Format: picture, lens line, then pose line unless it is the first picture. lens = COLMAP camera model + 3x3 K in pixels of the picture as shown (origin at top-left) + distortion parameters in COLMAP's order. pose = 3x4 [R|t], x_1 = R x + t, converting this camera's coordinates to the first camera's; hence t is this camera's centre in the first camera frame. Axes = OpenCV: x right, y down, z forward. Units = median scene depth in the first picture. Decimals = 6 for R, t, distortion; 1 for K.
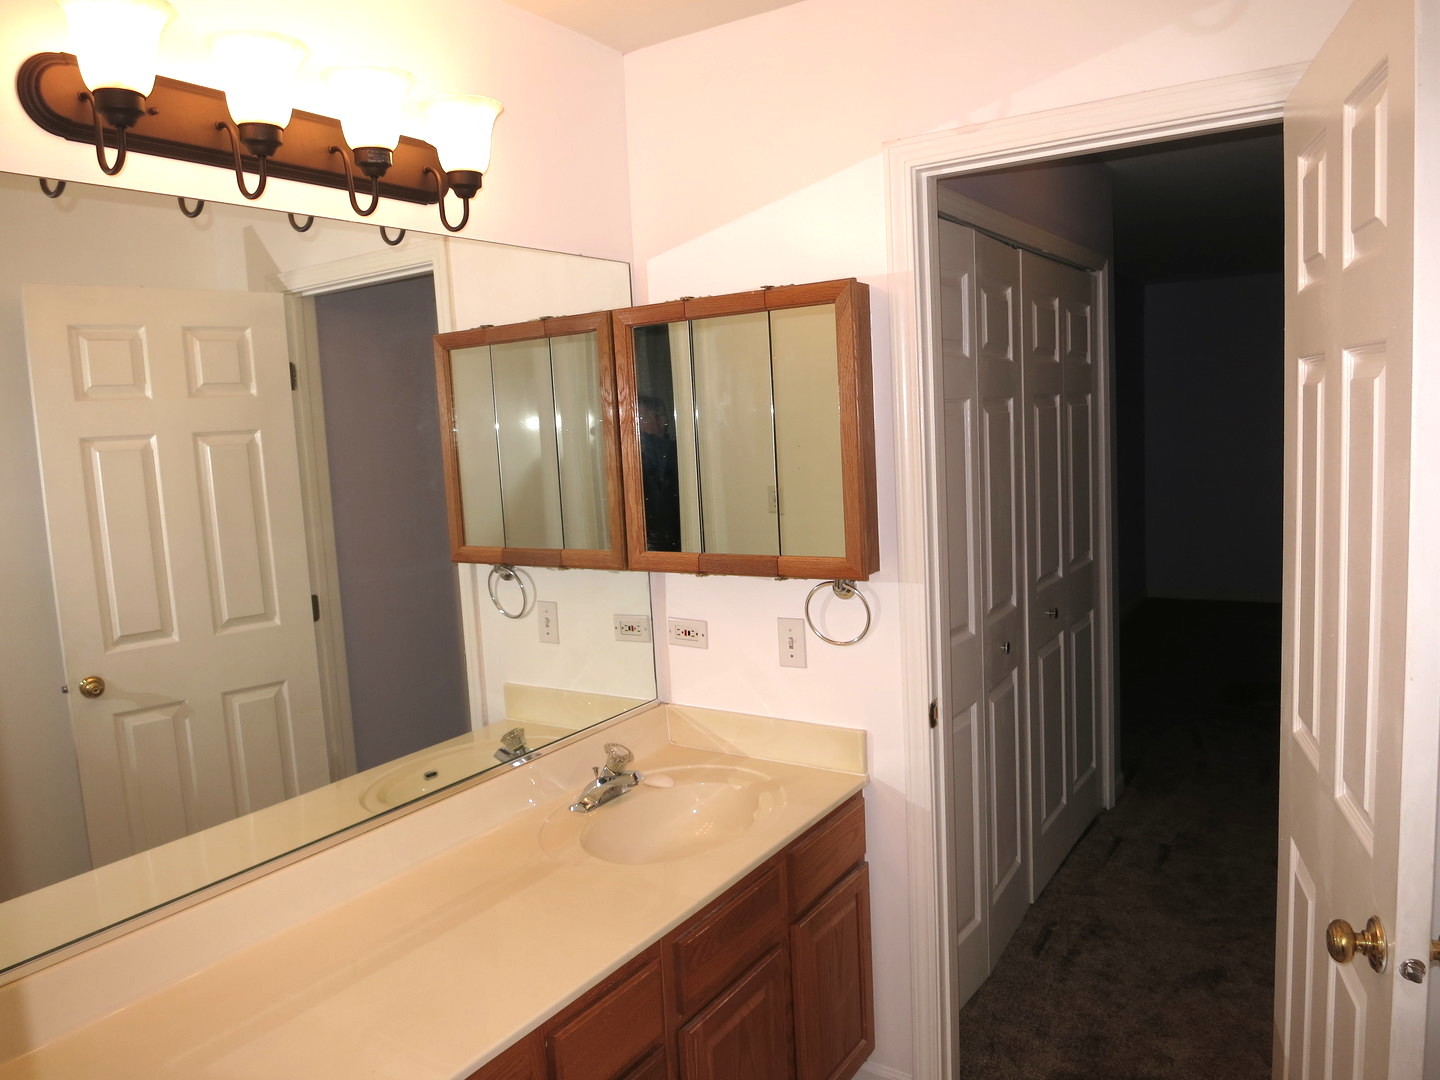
lens RADIAL K [[1009.9, 0, 720.2], [0, 1009.9, 540.4], [0, 0, 1]] dist [-0.044125, -0.004119]
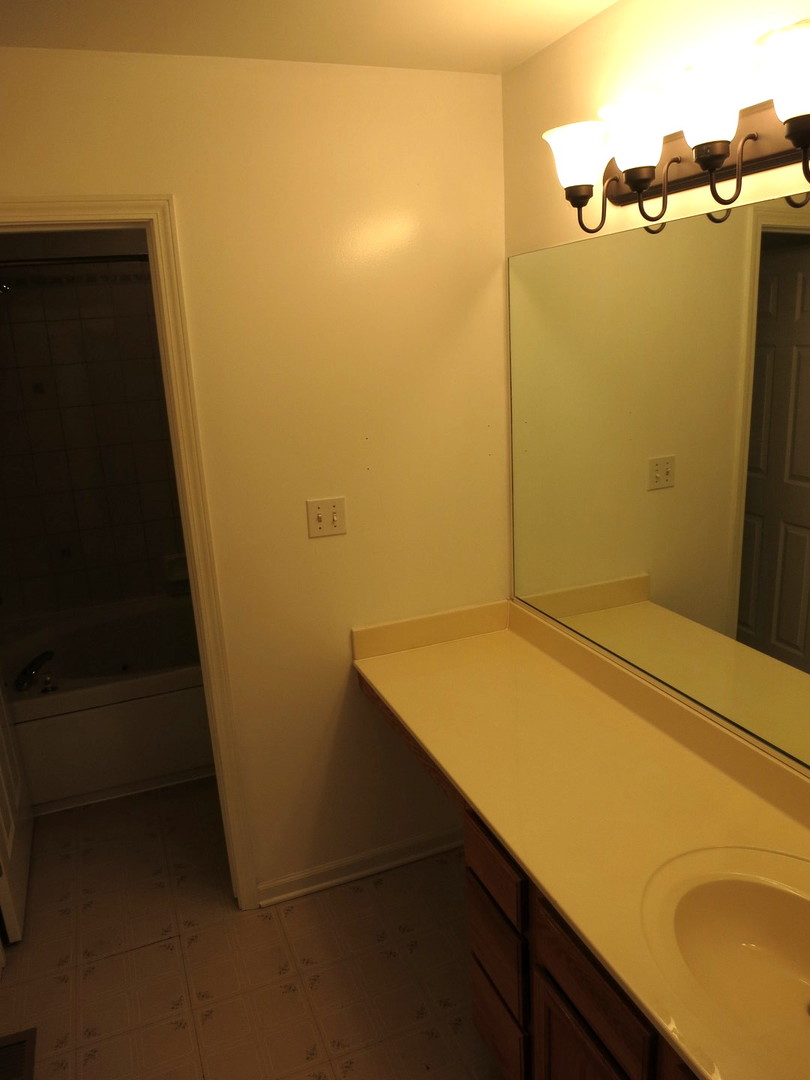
lens RADIAL K [[757.4, 0, 404.4], [0, 757.4, 540.2], [0, 0, 1]] dist [-0.044125, -0.004119]
pose [[-0.570285, 0.291245, -0.768082, 0.679631], [-0.007355, 0.933188, 0.359312, -0.269181], [0.821414, 0.210560, -0.530041, 1.272694]]
